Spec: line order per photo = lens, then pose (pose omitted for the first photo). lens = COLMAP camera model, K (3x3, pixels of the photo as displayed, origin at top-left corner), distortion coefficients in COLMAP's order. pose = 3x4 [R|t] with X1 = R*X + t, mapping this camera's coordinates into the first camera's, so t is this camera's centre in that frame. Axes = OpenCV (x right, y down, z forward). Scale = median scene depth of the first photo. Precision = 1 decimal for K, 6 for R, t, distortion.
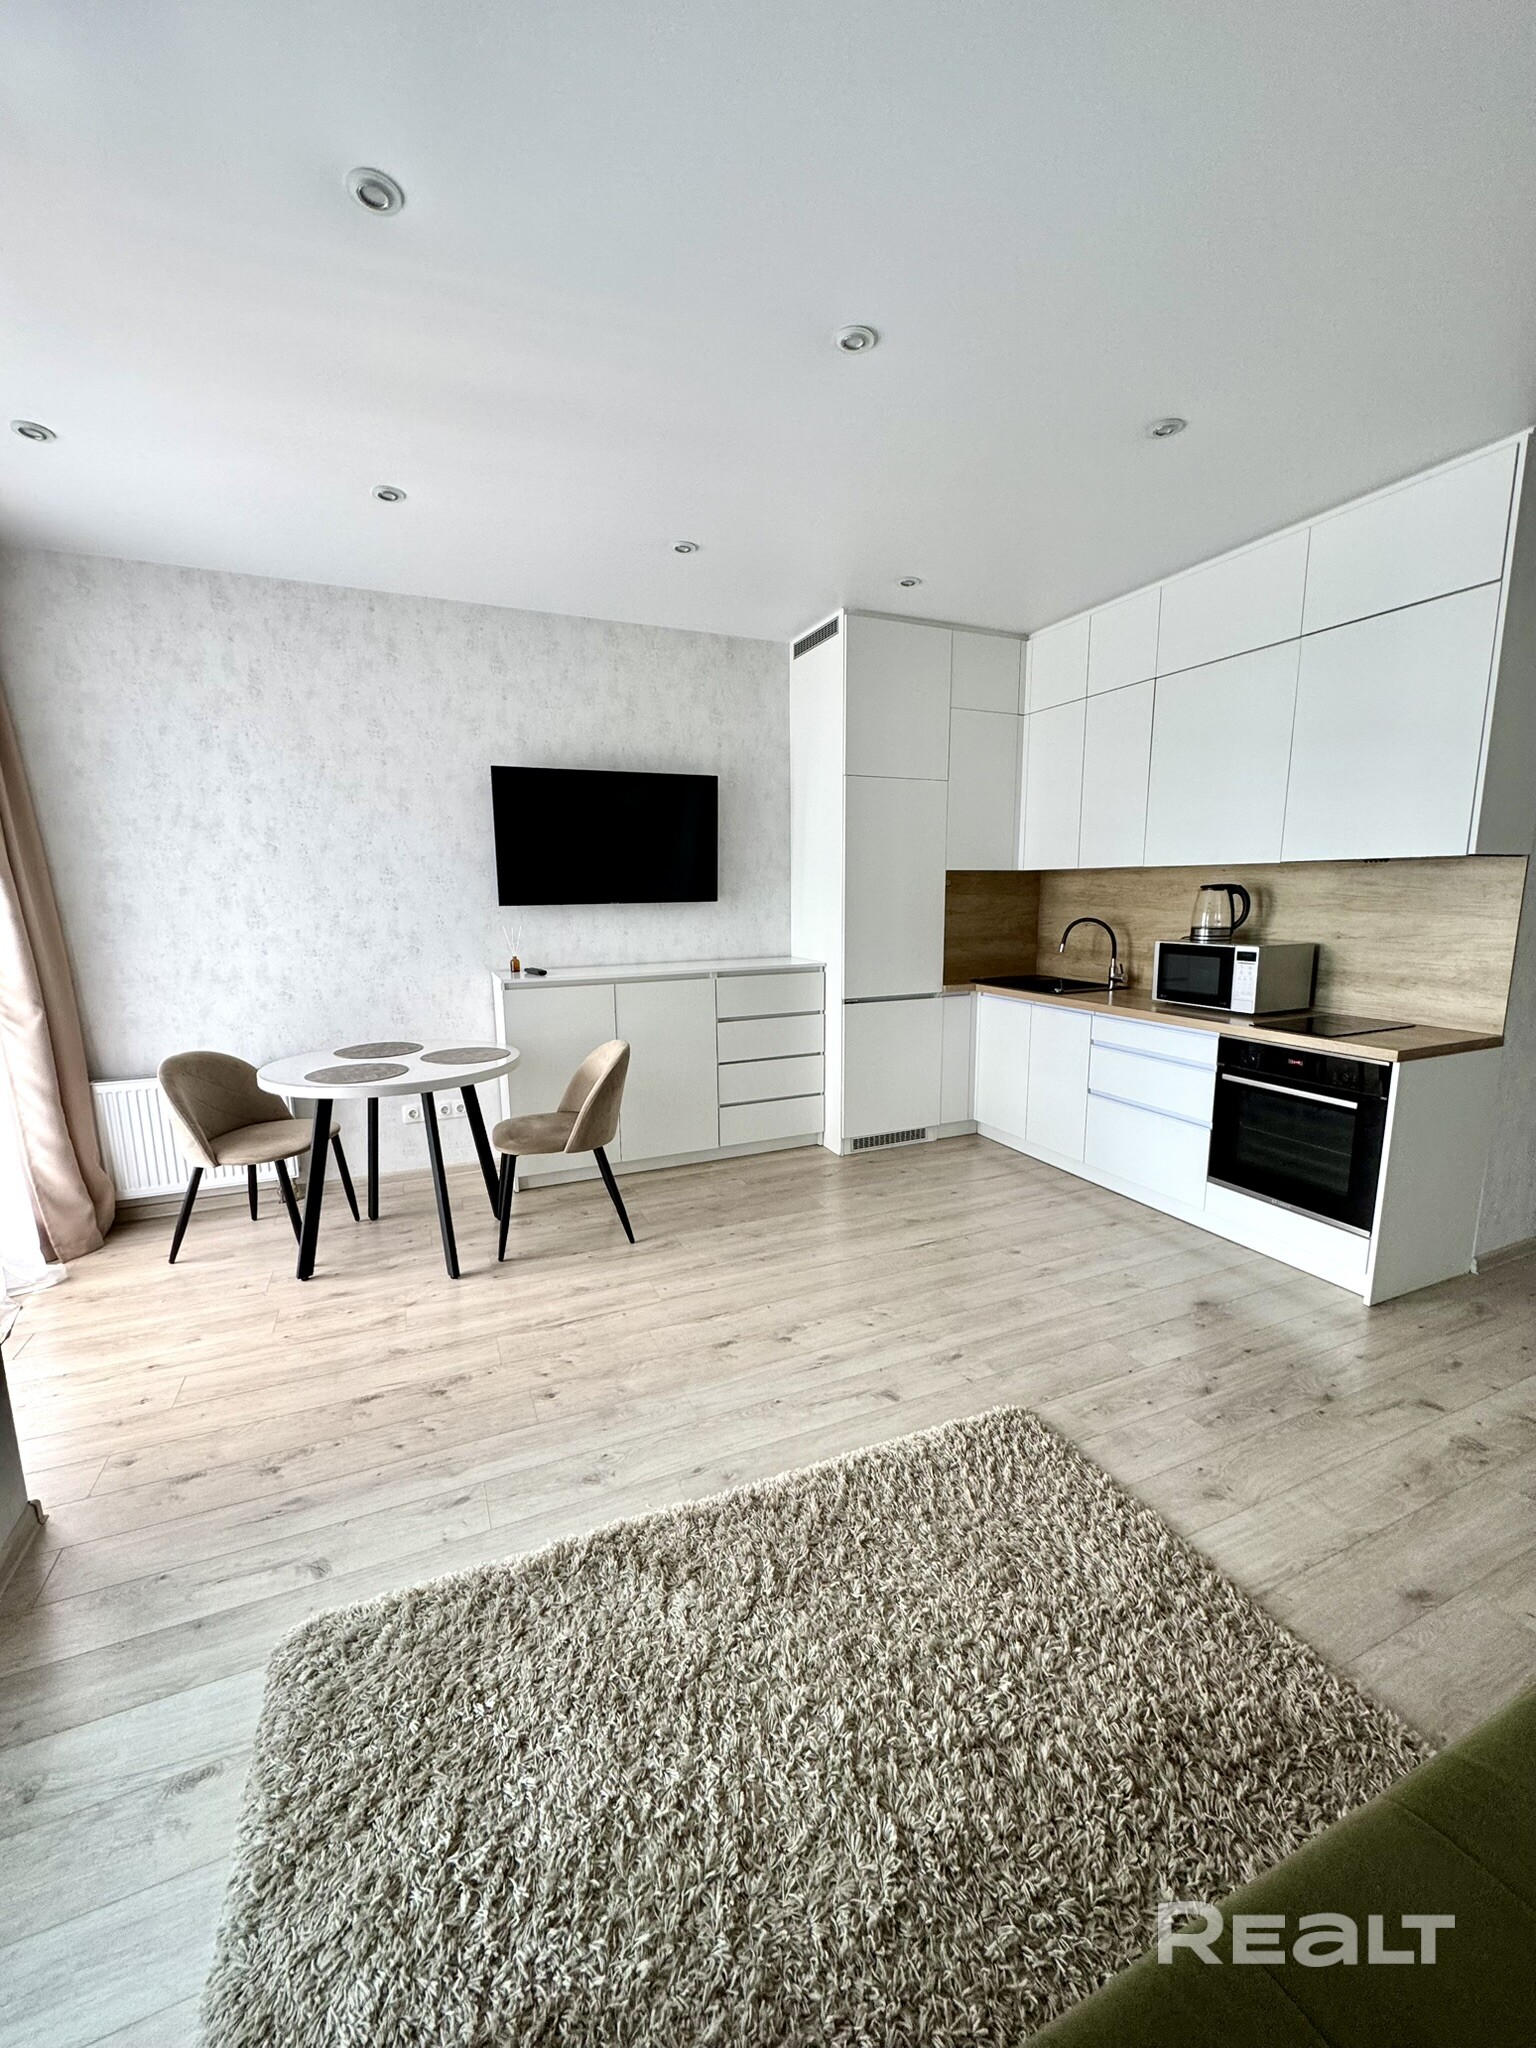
lens RADIAL K [[821.2, 0, 764.7], [0, 821.2, 1024.1], [0, 0, 1]] dist [-0.000185, 0.000686]
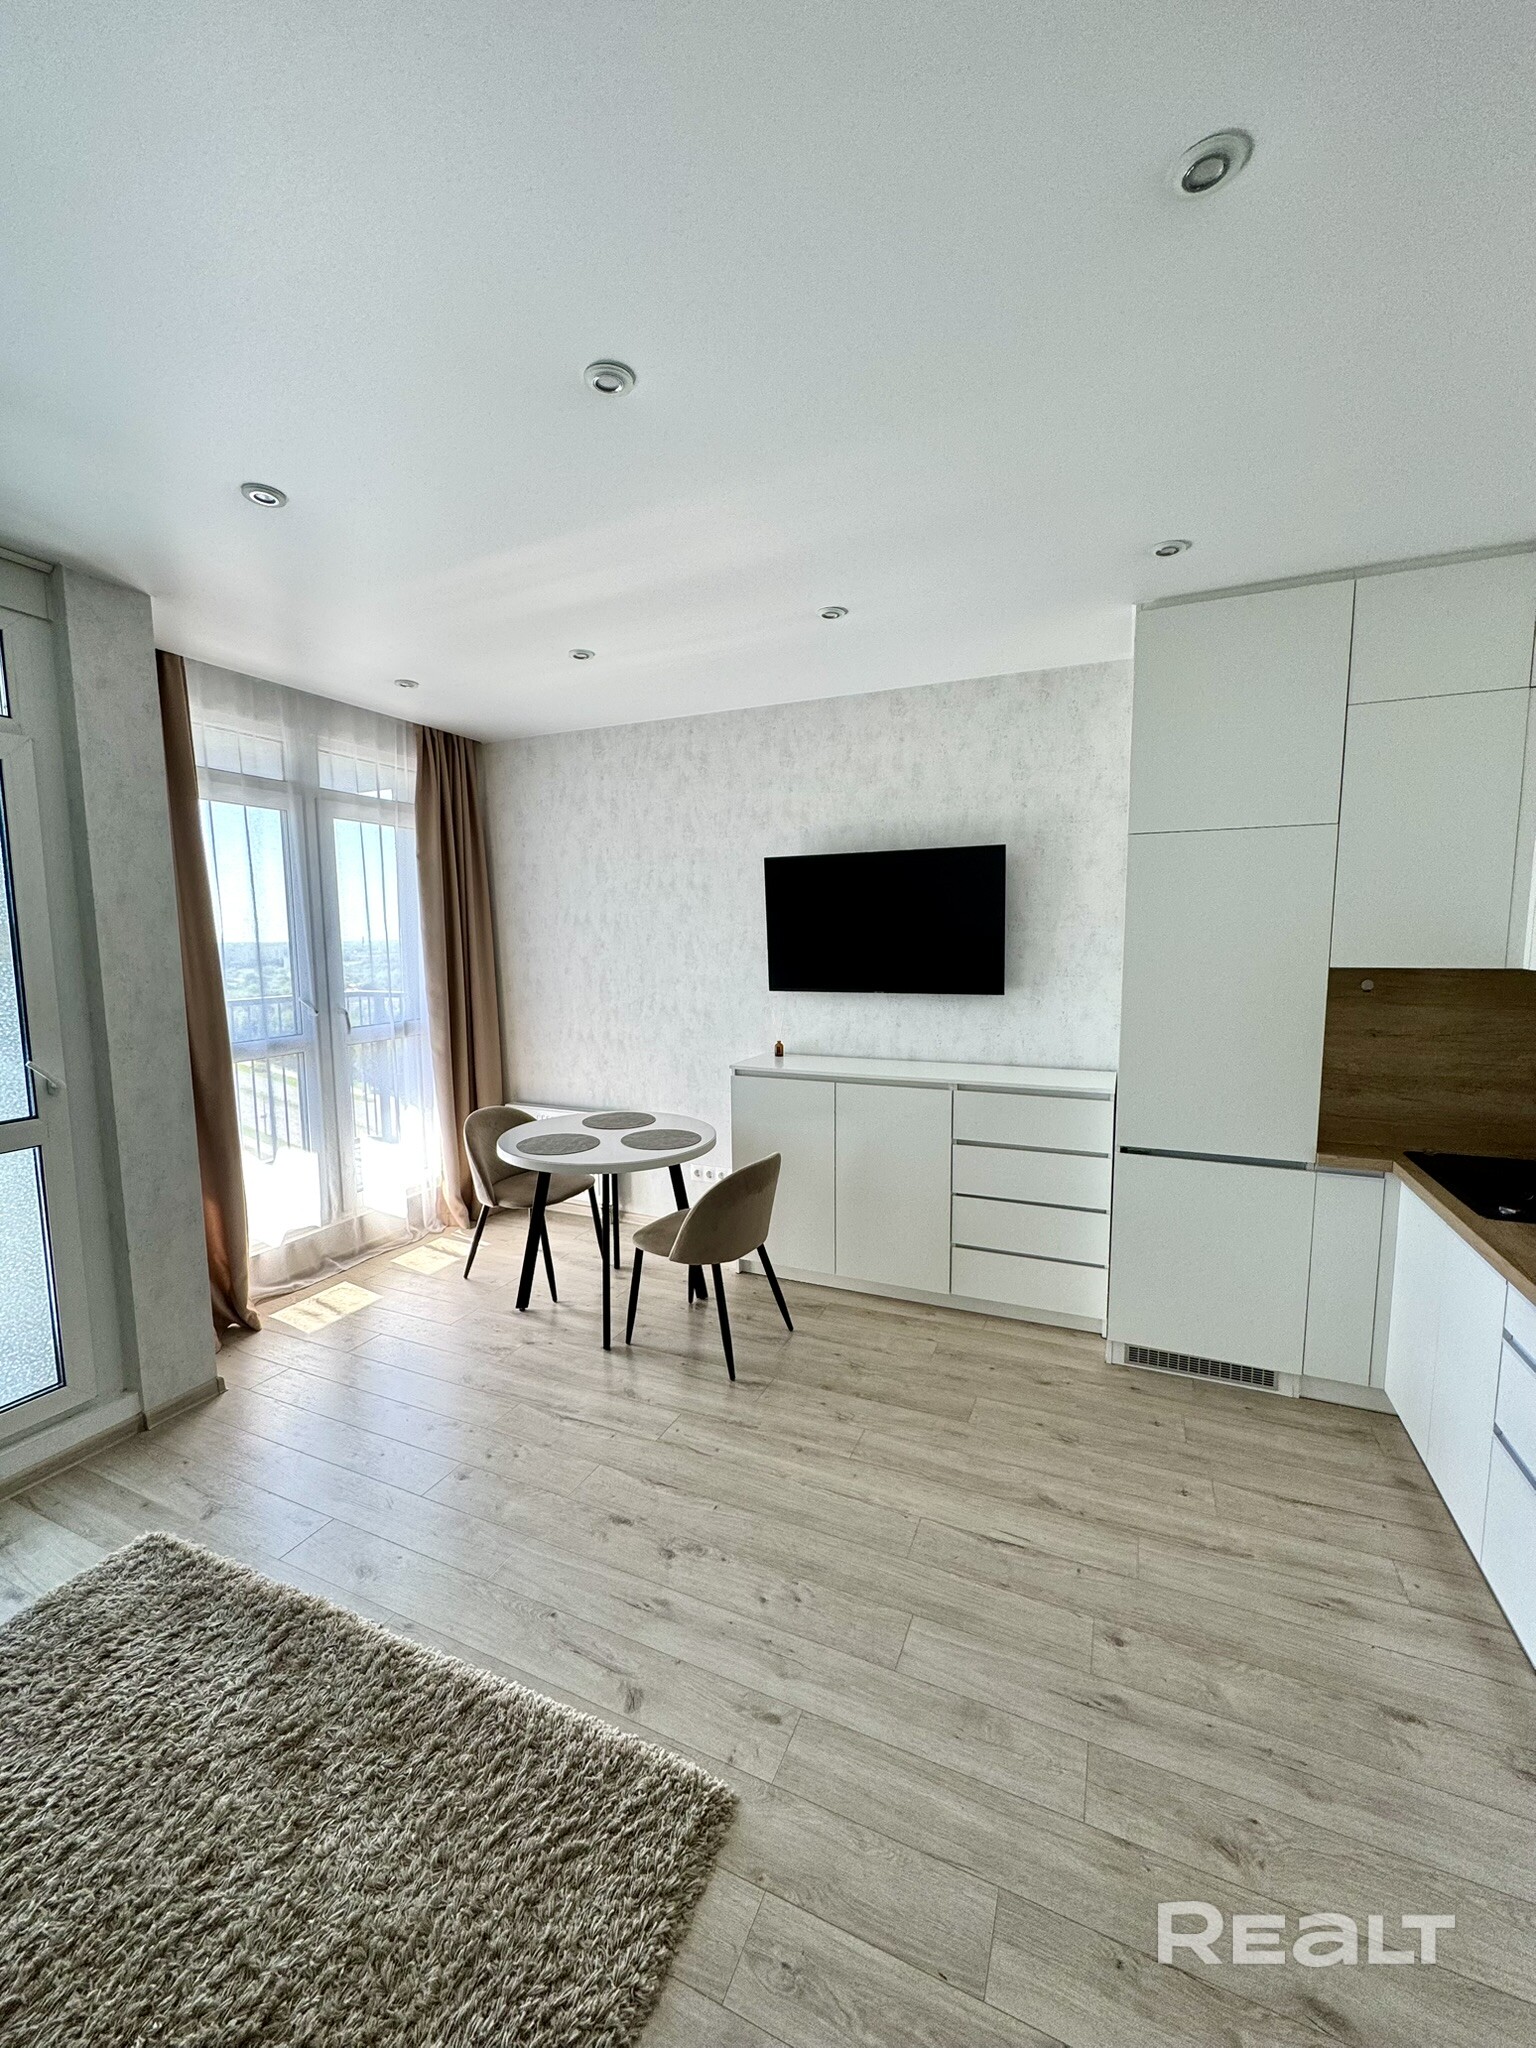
lens RADIAL K [[821.2, 0, 763.3], [0, 821.2, 1021.8], [0, 0, 1]] dist [-0.000185, 0.000686]
pose [[0.665394, 0.083818, -0.741772, 0.471552], [-0.119089, 0.992869, 0.005365, -0.119031], [0.736932, 0.084767, 0.670631, 0.334451]]
